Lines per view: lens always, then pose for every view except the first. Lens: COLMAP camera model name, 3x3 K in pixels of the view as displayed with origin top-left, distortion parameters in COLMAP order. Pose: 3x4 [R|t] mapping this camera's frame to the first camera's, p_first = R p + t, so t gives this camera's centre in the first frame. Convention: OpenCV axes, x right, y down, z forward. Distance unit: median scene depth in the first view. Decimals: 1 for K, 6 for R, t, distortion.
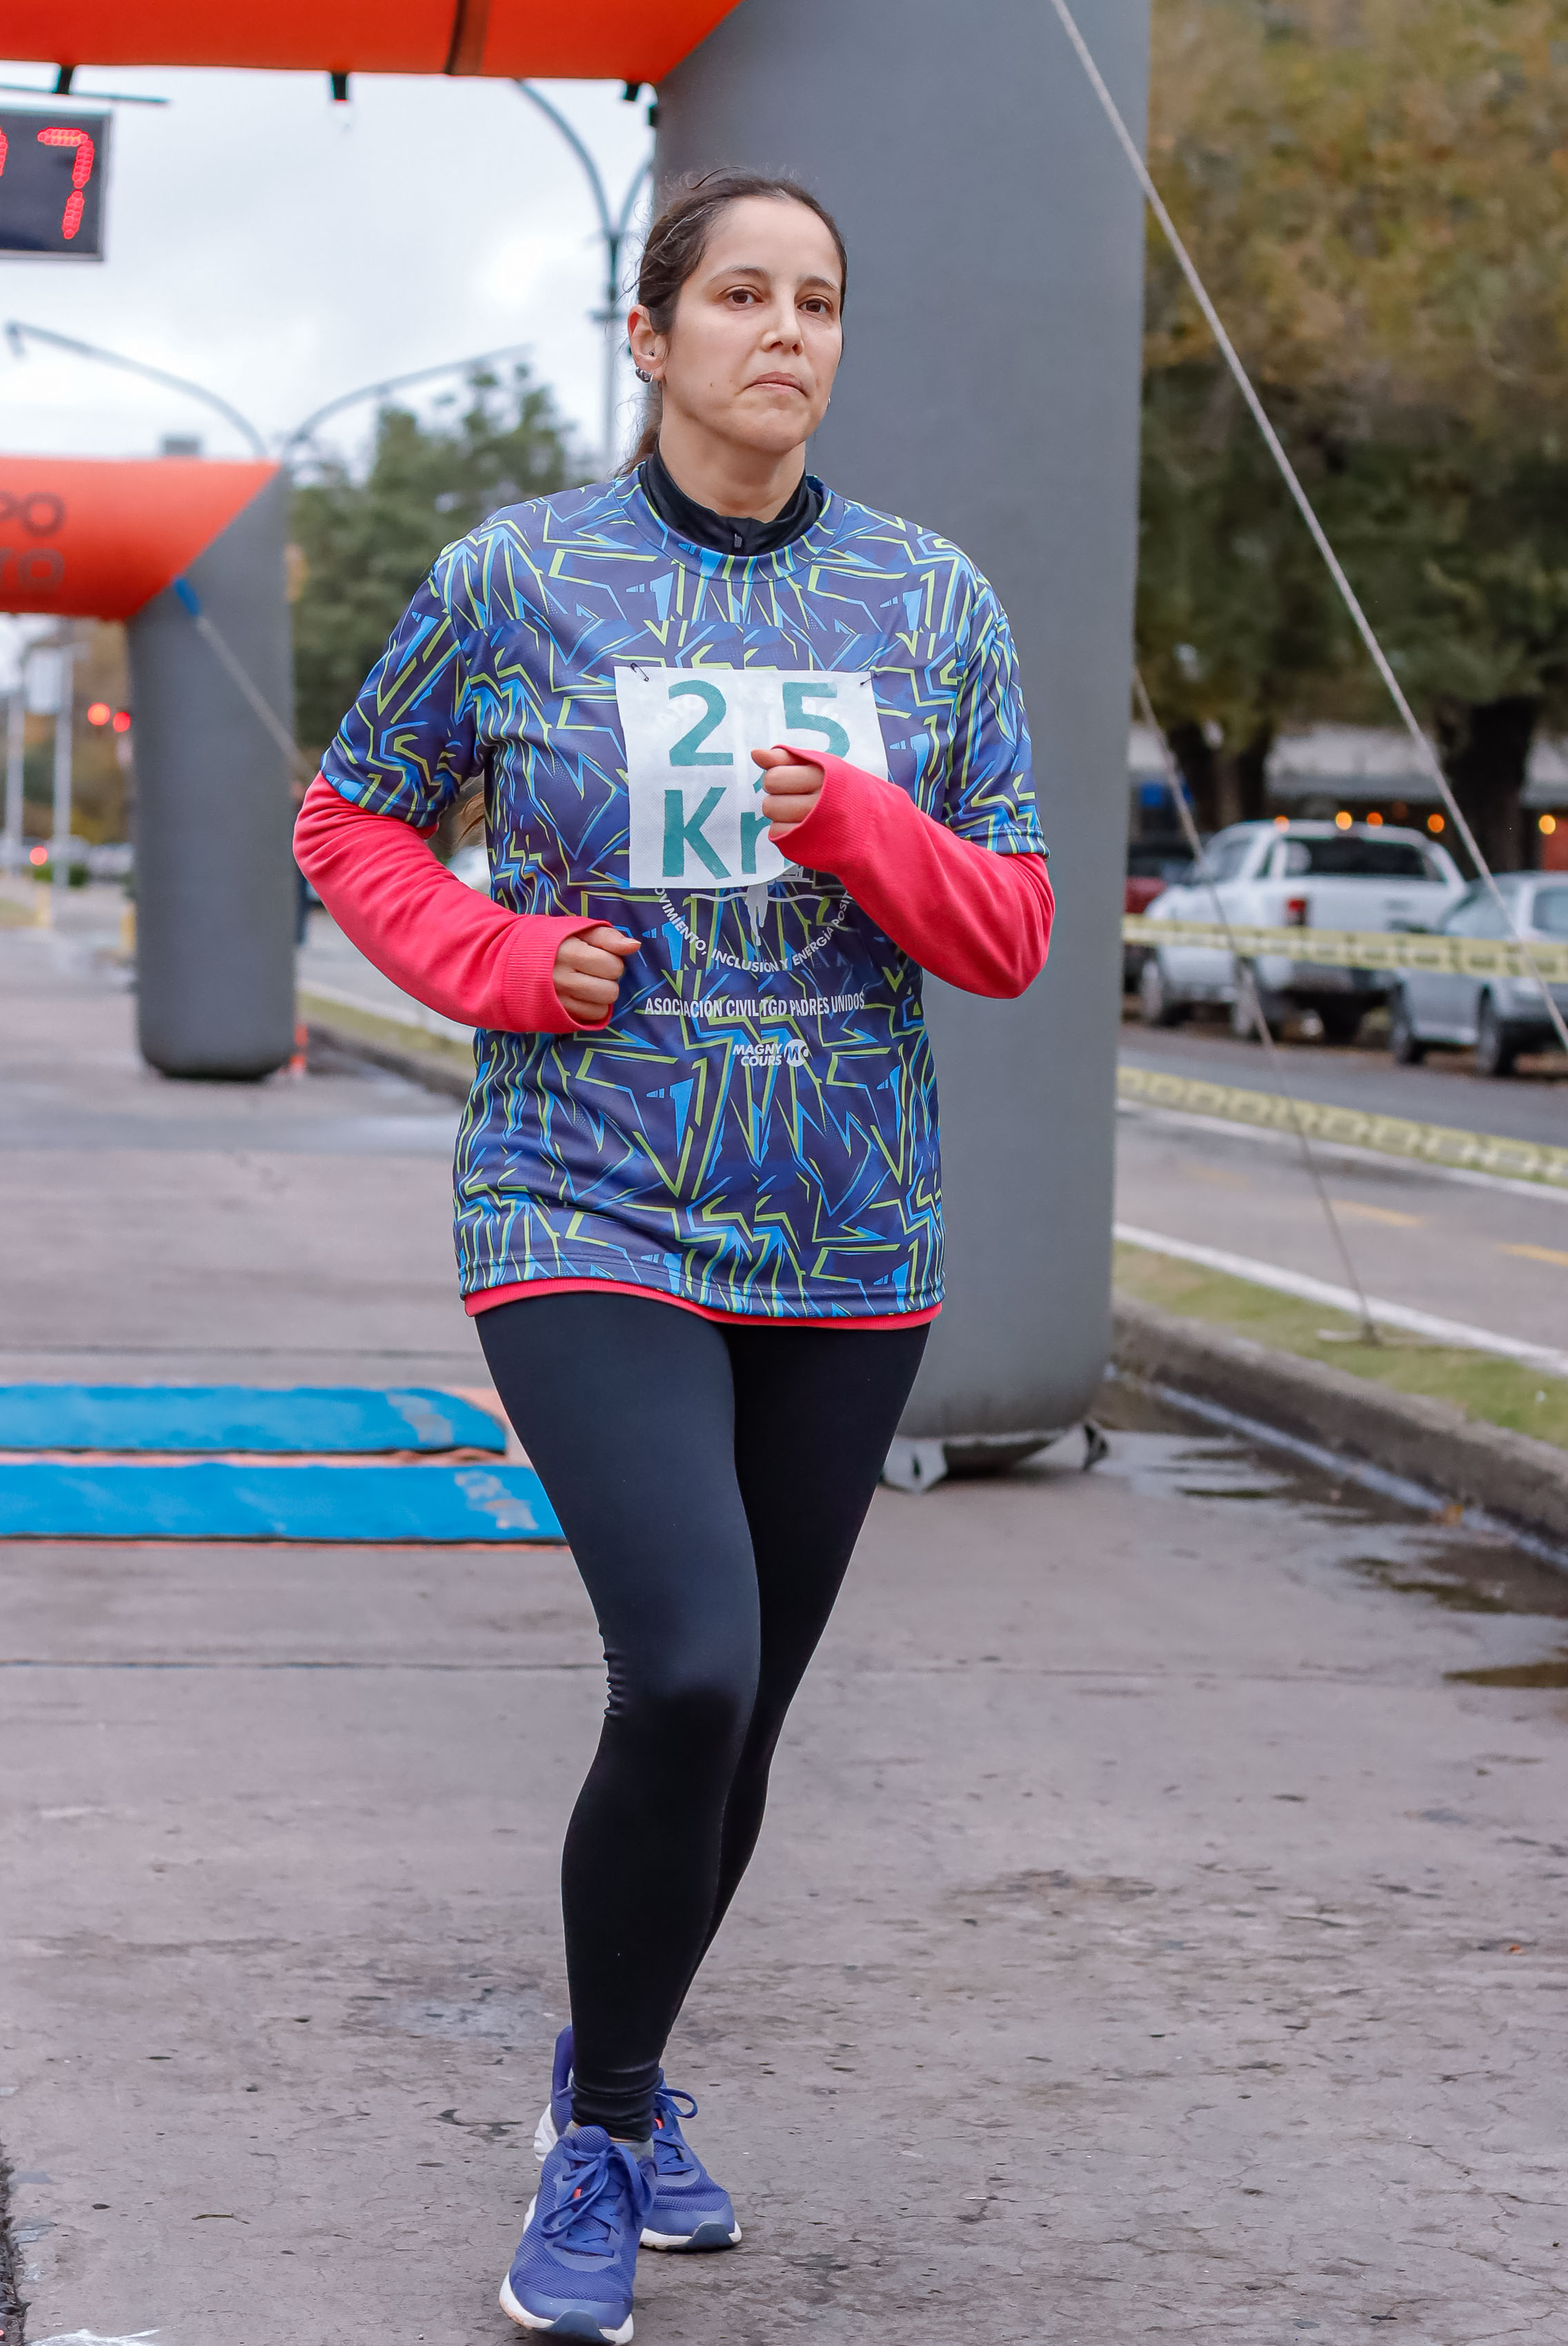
lens RADIAL K [[5594.7, 0, 784.0], [0, 5594.7, 1173.0], [0, 0, 1]] dist [-0.029557, 0.480186]
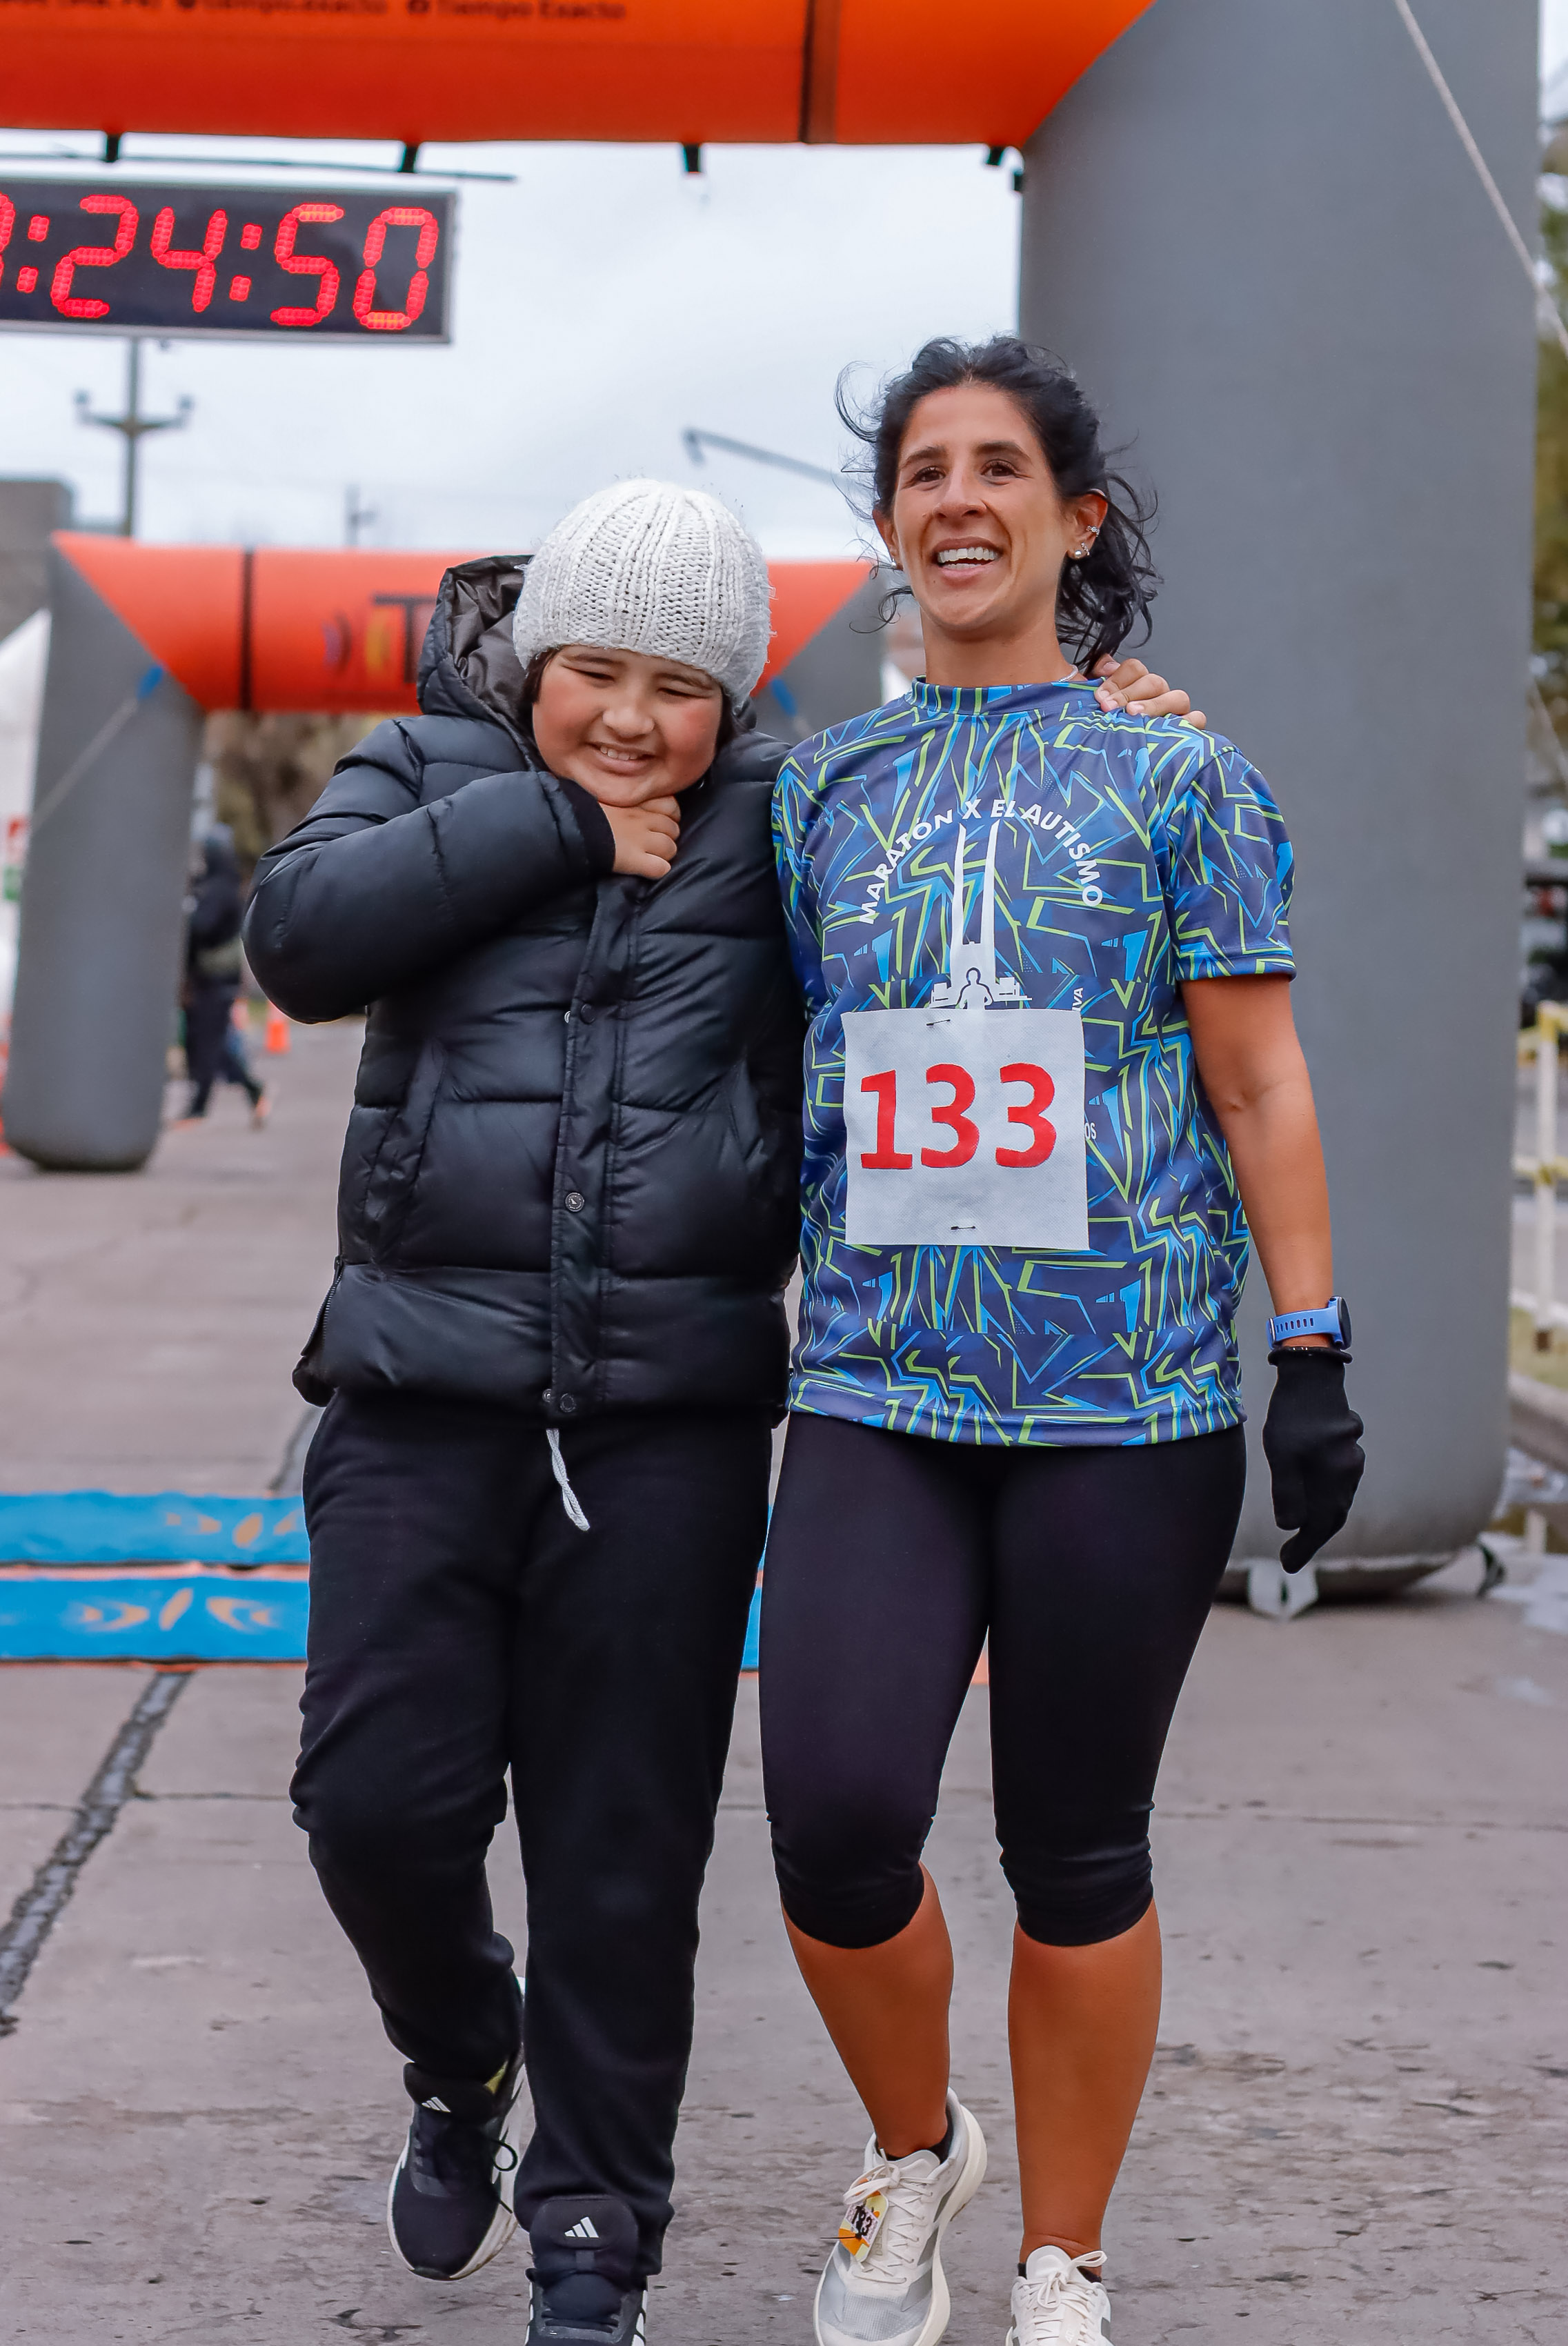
lens RADIAL K [[5614.0, 0, 784.0], [0, 5614.0, 1173.0], [0, 0, 1]] dist [0.001403, -0.011634]
pose [[0.991809, -0.000982, -0.127730, 0.104012], [-0.001348, 0.999834, -0.018155, -0.002093], [0.127726, 0.018178, 0.991643, 0.073371]]
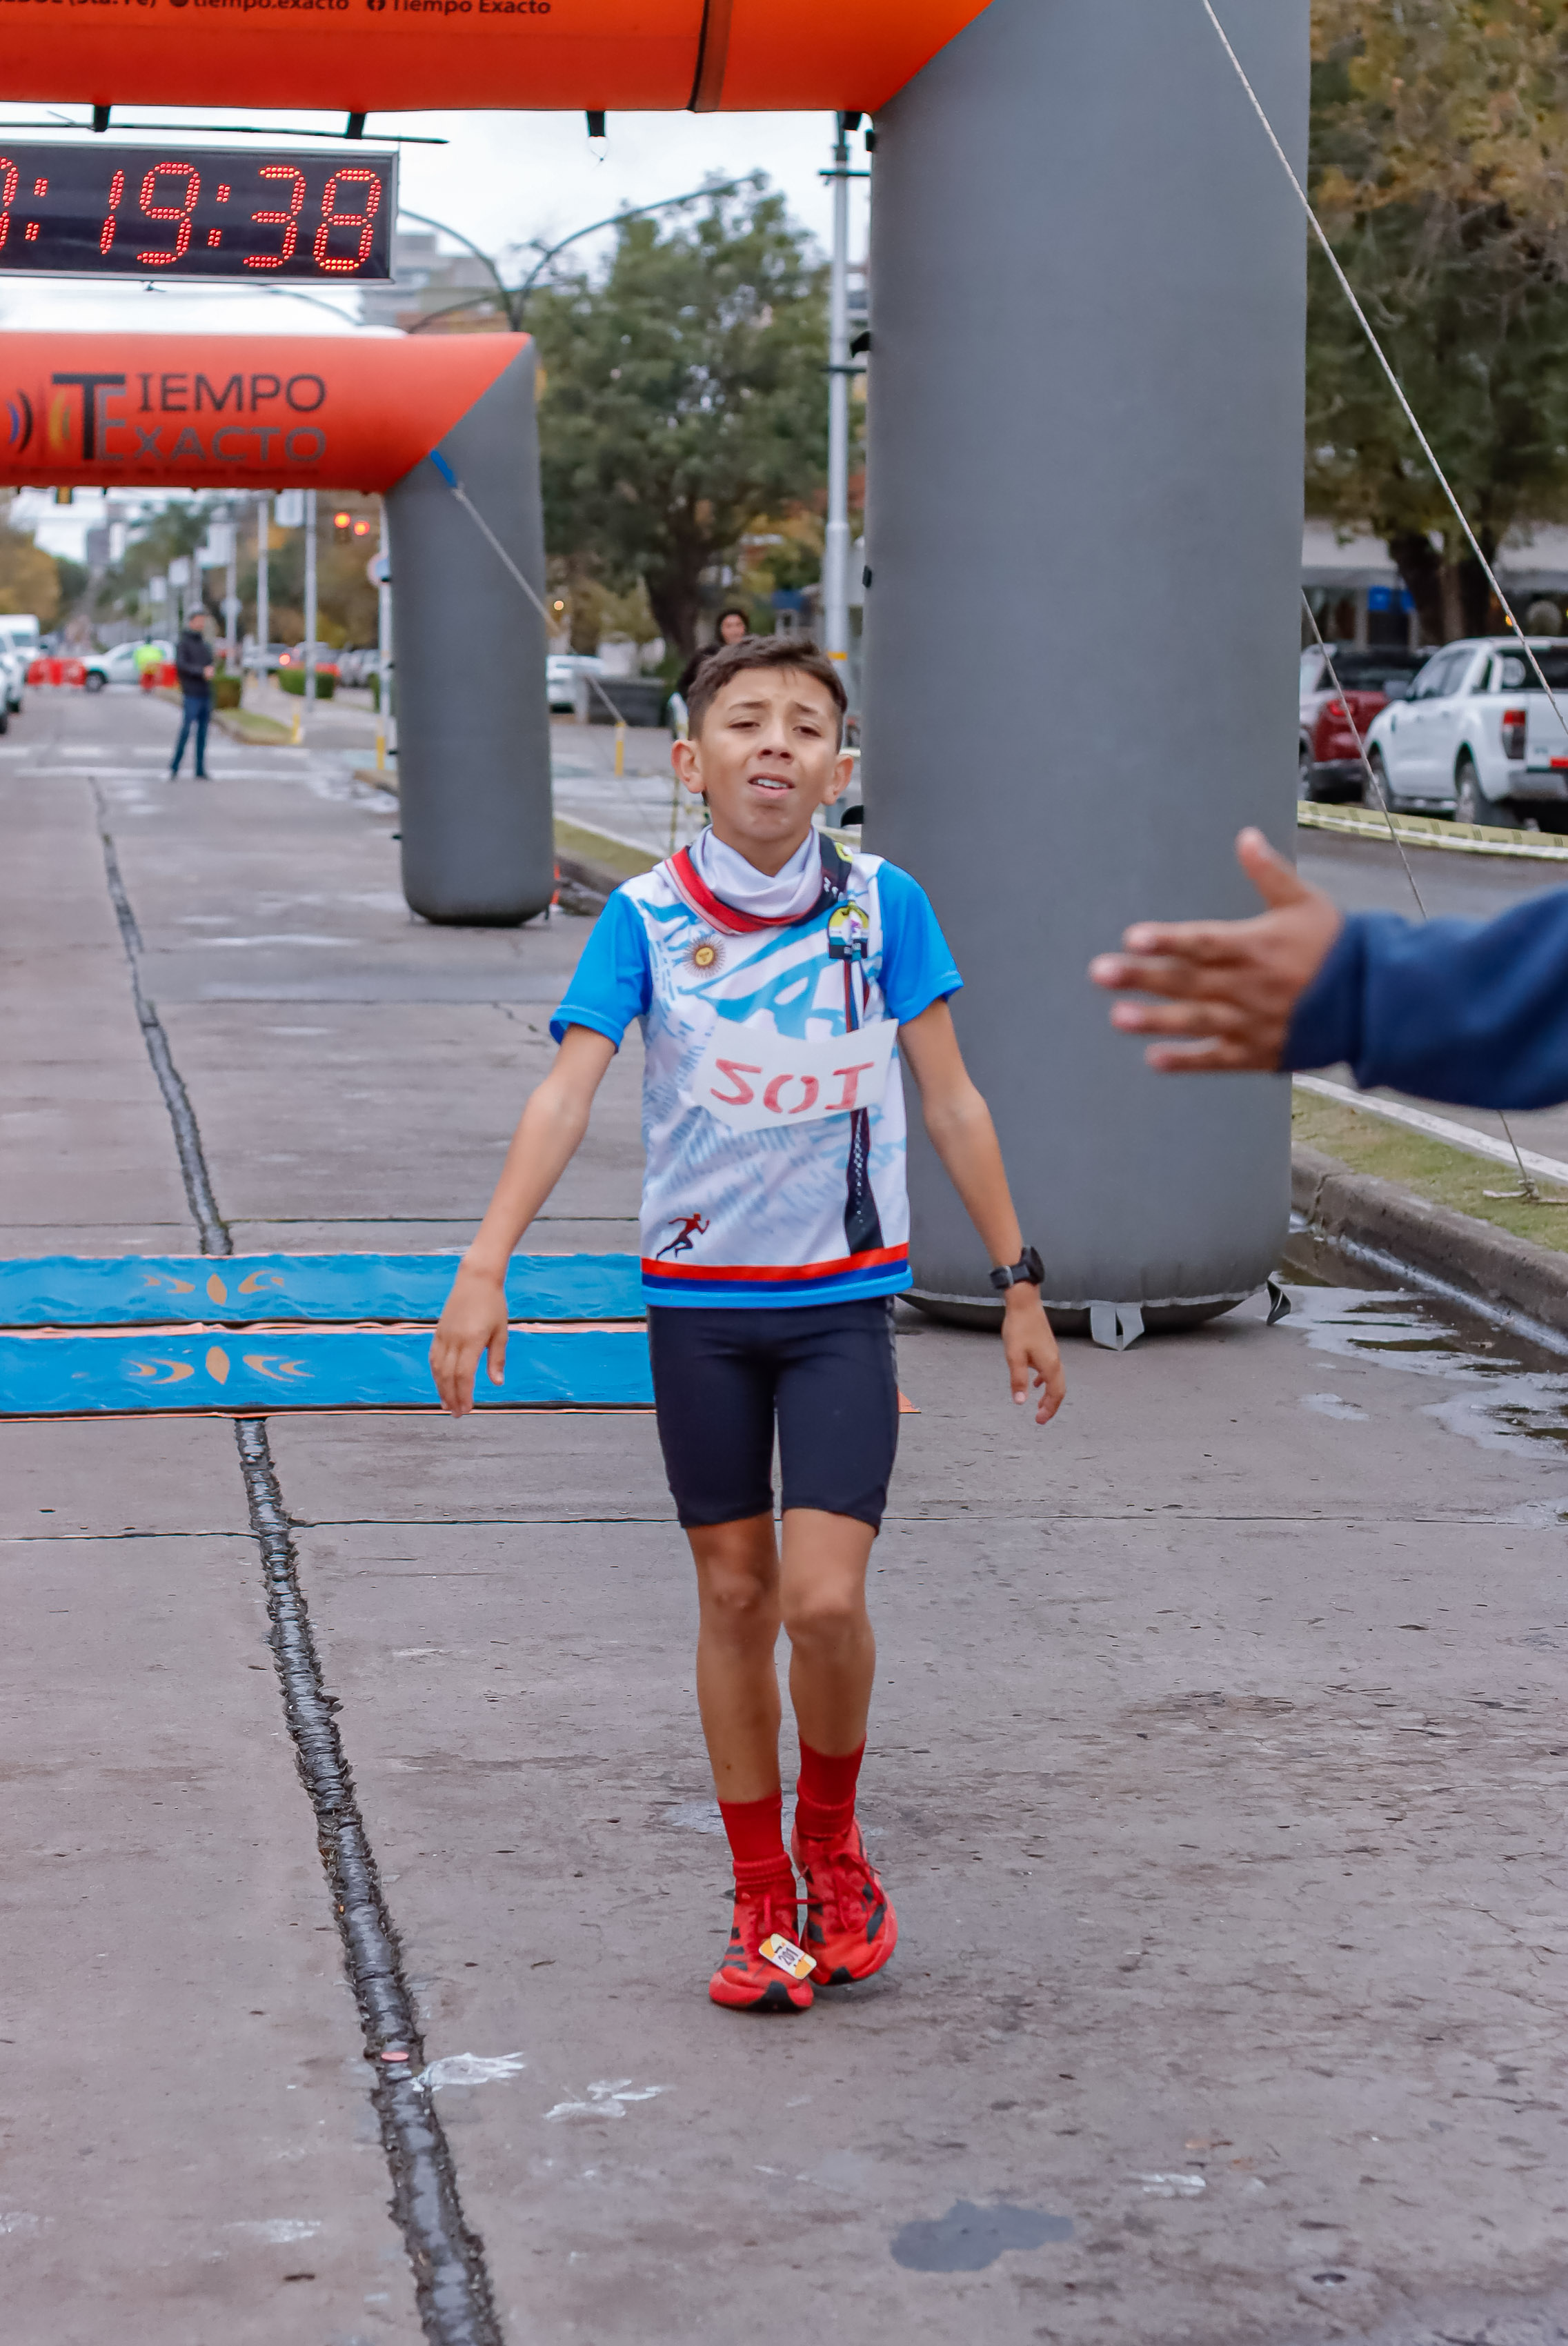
lens RADIAL K [[5514.3, 0, 784.0], [0, 5514.3, 1173.0], [0, 0, 1]] dist [0.007190, 0.133923]
pose [[0.998906, -0.014647, -0.044415, 0.009697], [0.016301, 0.999178, 0.037109, -0.037542], [0.043835, -0.037793, 0.998324, -0.221322]]
